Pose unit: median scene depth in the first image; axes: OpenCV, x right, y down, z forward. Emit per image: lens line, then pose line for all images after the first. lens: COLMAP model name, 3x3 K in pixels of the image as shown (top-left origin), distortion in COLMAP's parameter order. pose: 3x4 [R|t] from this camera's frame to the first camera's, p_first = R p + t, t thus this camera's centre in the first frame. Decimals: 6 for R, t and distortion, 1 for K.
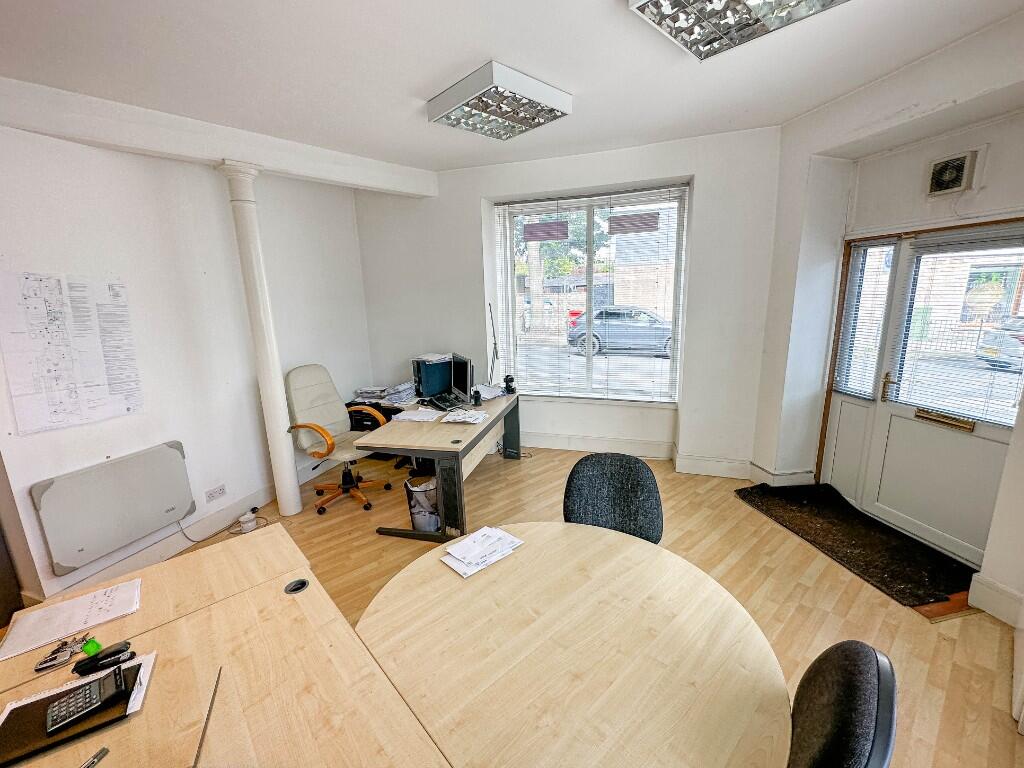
lens RADIAL K [[424.0, 0, 512.0], [0, 424.0, 384.0], [0, 0, 1]] dist [0.001675, 0.000121]
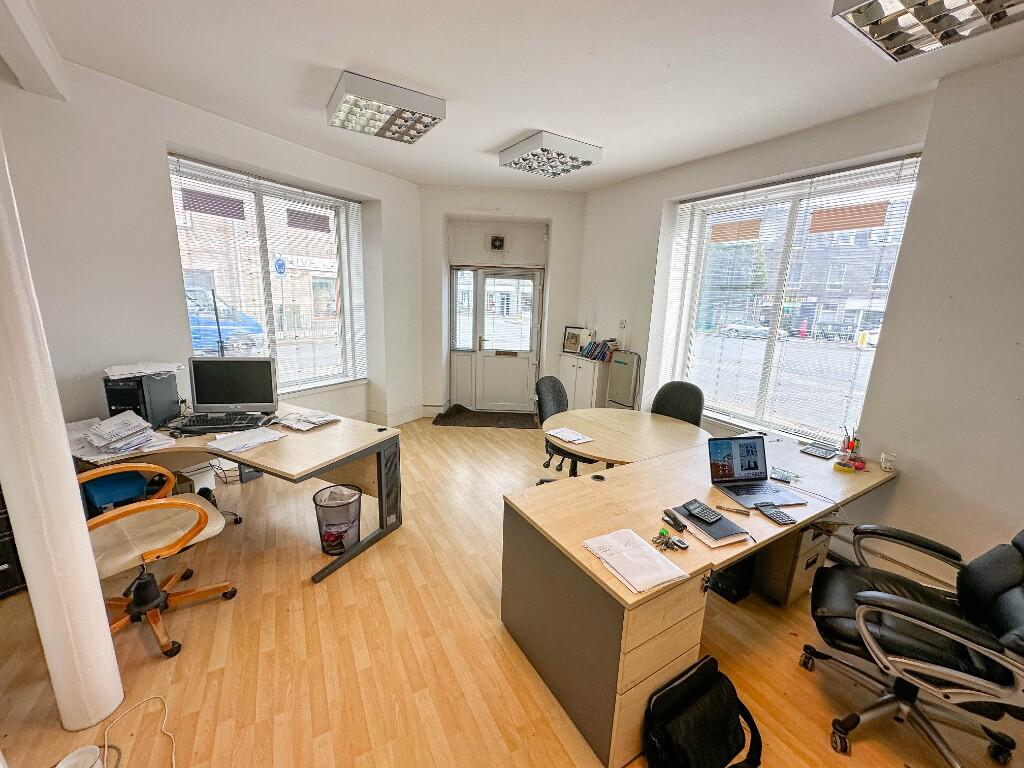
lens RADIAL K [[411.7, 0, 512.0], [0, 411.7, 384.0], [0, 0, 1]] dist [-0.000382, -0.000102]
pose [[0.189574, -0.173254, 0.966460, -0.922183], [0.165935, 0.975804, 0.142380, -0.052650], [-0.967743, 0.133378, 0.213736, 0.447644]]
